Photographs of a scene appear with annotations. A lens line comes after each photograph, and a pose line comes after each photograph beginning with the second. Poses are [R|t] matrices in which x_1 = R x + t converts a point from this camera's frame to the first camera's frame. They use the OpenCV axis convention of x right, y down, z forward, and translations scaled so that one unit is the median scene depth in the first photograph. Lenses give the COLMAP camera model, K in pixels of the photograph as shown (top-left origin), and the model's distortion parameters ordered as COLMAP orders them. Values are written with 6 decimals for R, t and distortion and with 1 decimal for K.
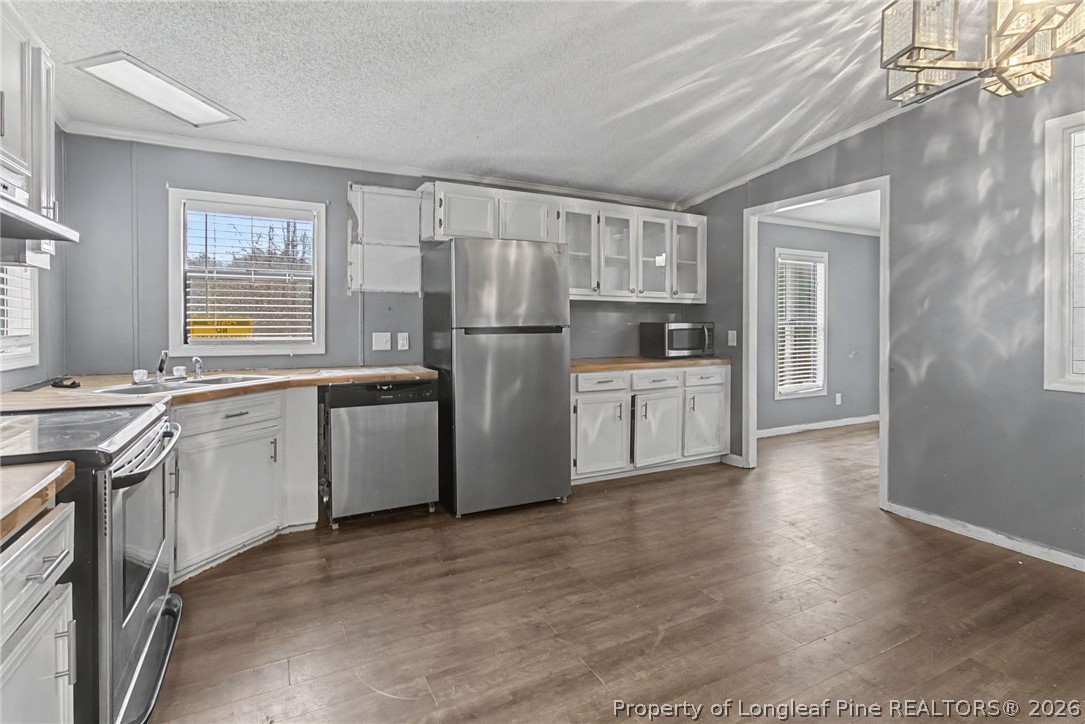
lens RADIAL K [[533.8, 0, 547.1], [0, 533.8, 328.7], [0, 0, 1]] dist [-0.011349, 0.001027]
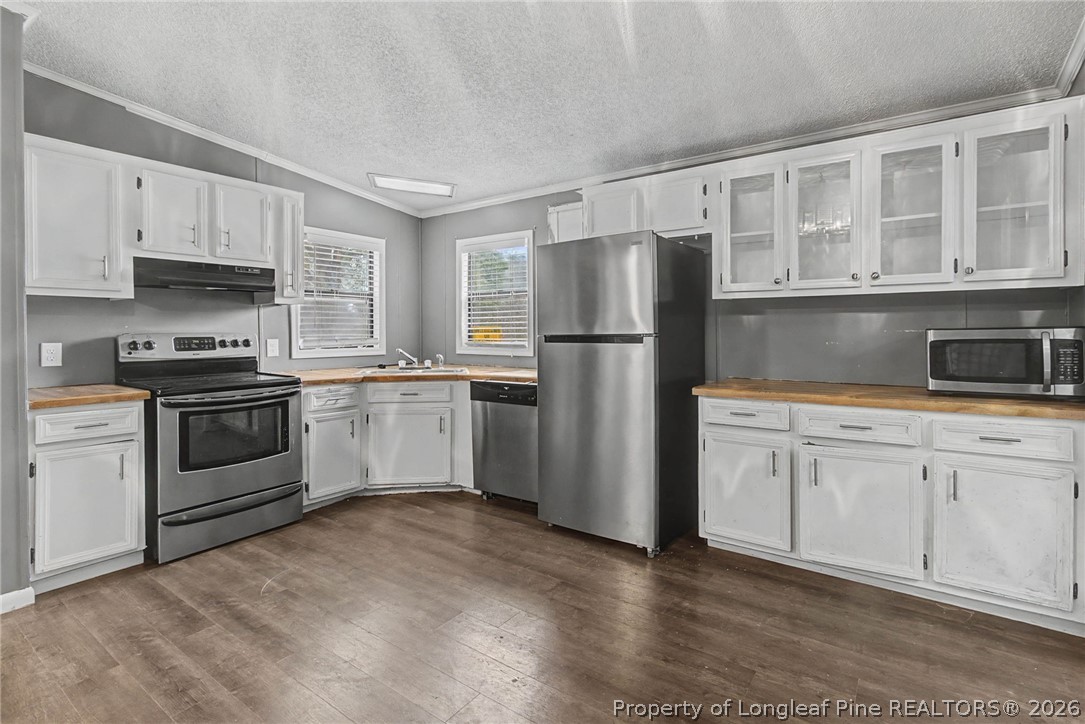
lens RADIAL K [[533.8, 0, 548.1], [0, 533.8, 331.5], [0, 0, 1]] dist [-0.011349, 0.001027]
pose [[0.445995, 0.001300, -0.895034, 0.647177], [-0.002304, 0.999997, 0.000304, -0.008709], [0.895032, 0.001926, 0.445997, 0.489151]]
